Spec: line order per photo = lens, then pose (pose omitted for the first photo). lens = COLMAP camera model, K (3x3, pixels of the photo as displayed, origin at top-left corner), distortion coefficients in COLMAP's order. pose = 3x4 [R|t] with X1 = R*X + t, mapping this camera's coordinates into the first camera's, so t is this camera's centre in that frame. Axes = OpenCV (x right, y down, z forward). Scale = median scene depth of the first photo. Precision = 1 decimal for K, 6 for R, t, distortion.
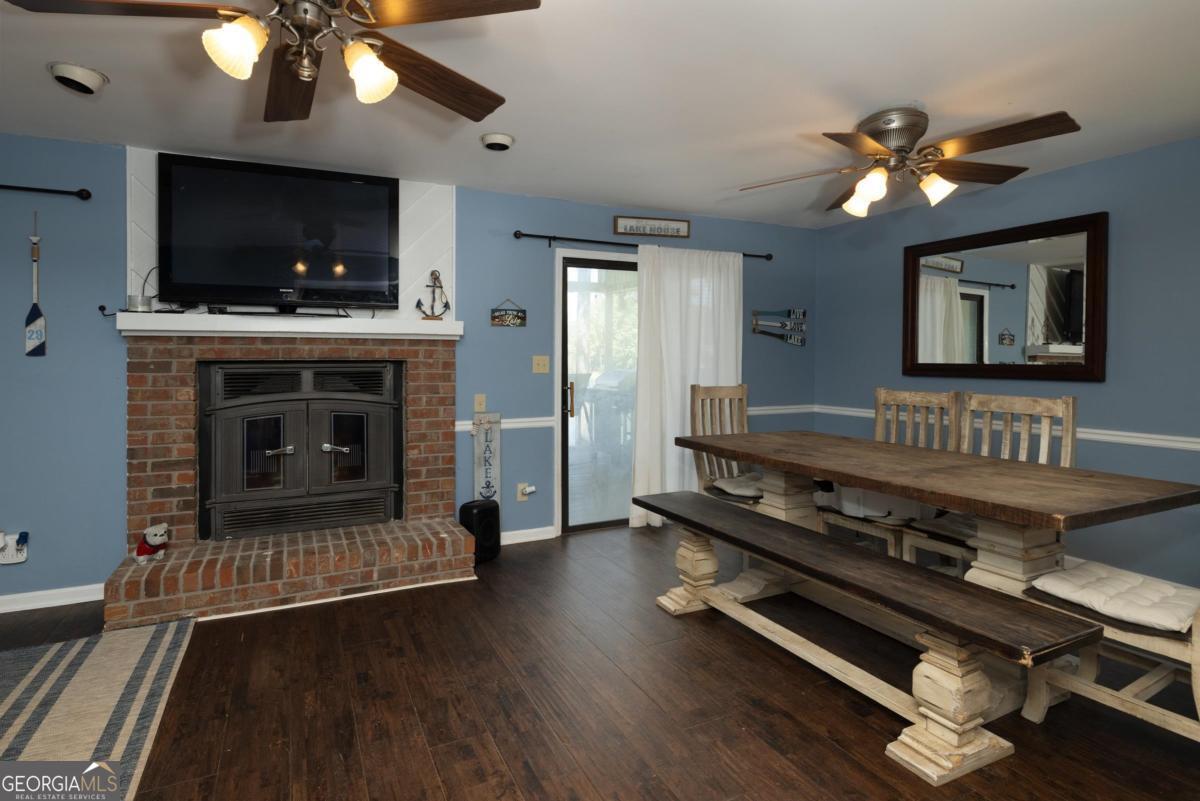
lens RADIAL K [[551.7, 0, 501.8], [0, 551.7, 374.0], [0, 0, 1]] dist [0.001186, 0.000003]
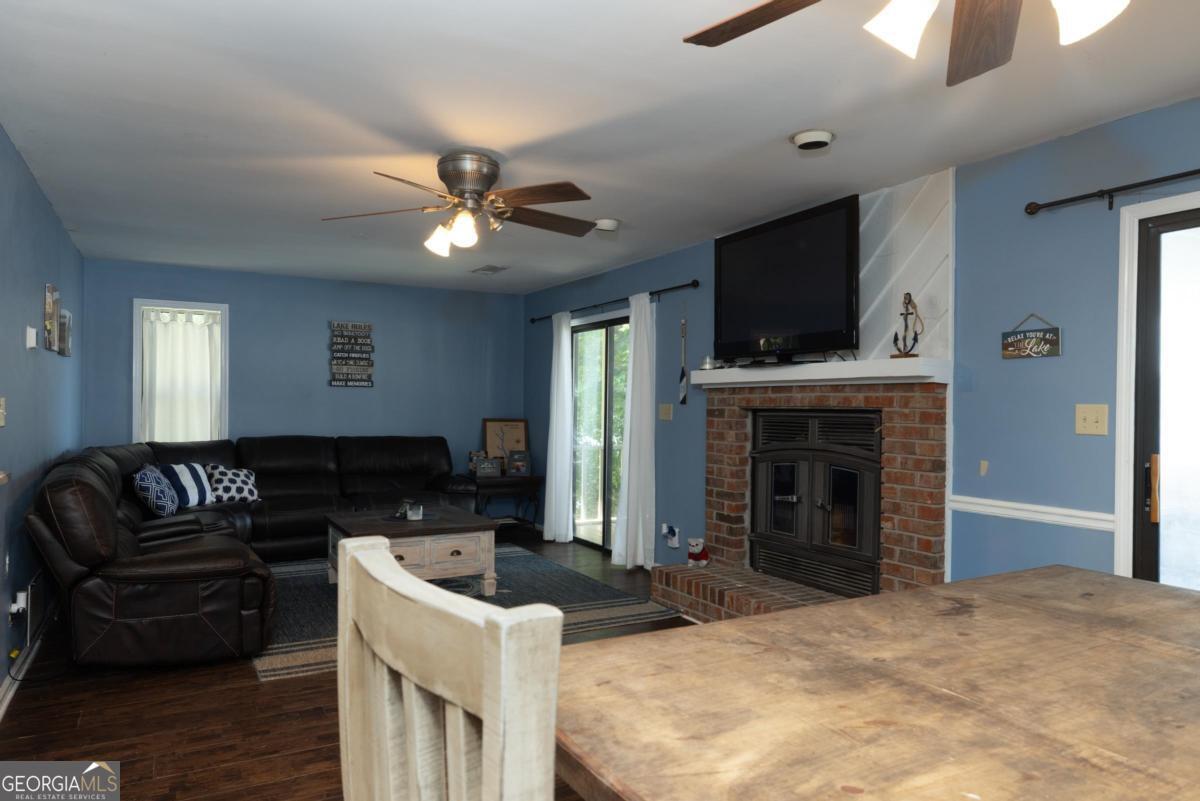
lens RADIAL K [[767.3, 0, 600.0], [0, 767.3, 400.5], [0, 0, 1]] dist [0.002886, 0.000668]
pose [[0.141502, 0.001252, -0.989937, 0.922522], [-0.019043, 0.999818, -0.001458, -0.030187], [0.989755, 0.019058, 0.141500, 0.448546]]
